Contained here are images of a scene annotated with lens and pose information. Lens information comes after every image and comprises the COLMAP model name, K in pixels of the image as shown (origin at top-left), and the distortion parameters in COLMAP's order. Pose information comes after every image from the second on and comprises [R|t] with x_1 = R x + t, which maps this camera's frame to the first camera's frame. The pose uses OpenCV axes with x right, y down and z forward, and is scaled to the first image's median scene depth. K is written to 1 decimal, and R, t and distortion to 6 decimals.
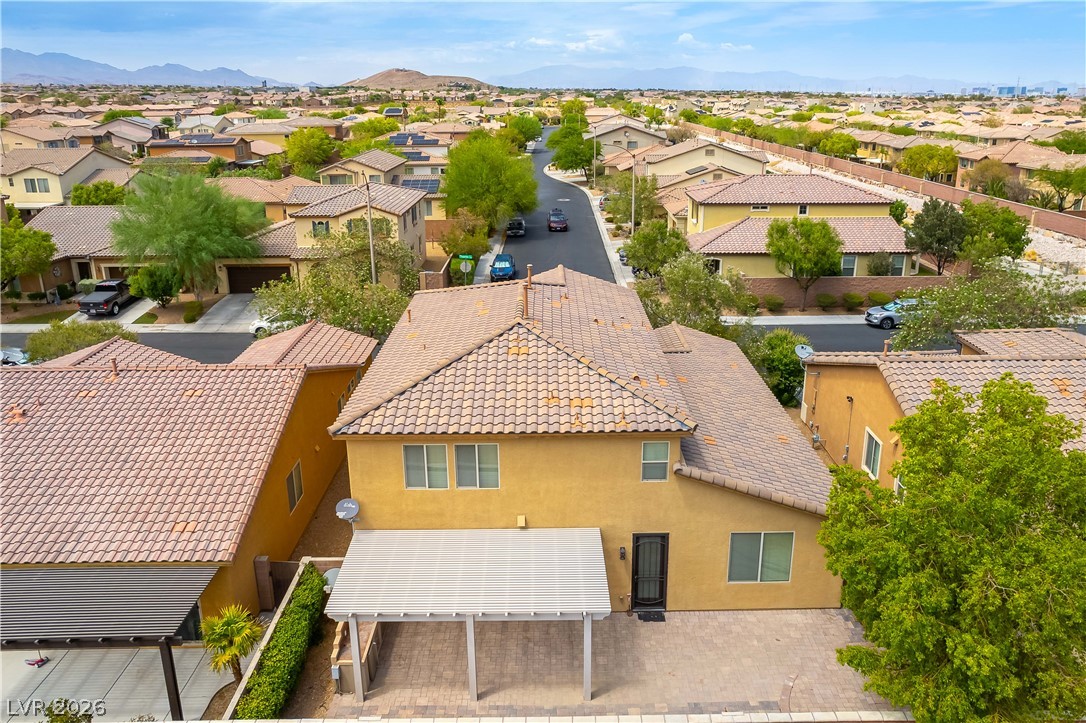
lens RADIAL K [[756.1, 0, 543.0], [0, 756.1, 361.5], [0, 0, 1]] dist [-0.038380, 0.057203]
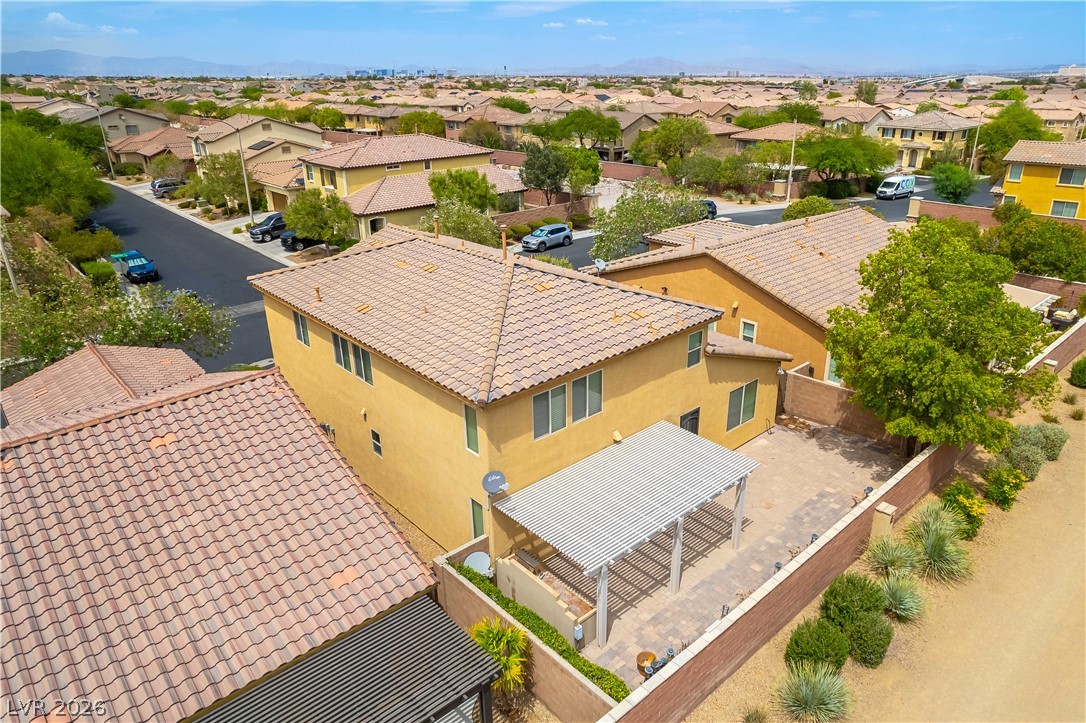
lens RADIAL K [[690.3, 0, 543.0], [0, 690.3, 361.5], [0, 0, 1]] dist [-0.029122, 0.000886]
pose [[0.761240, -0.260340, 0.593916, -0.210511], [0.227888, 0.964855, 0.130848, -0.013842], [-0.607108, 0.035740, 0.793815, 0.088006]]
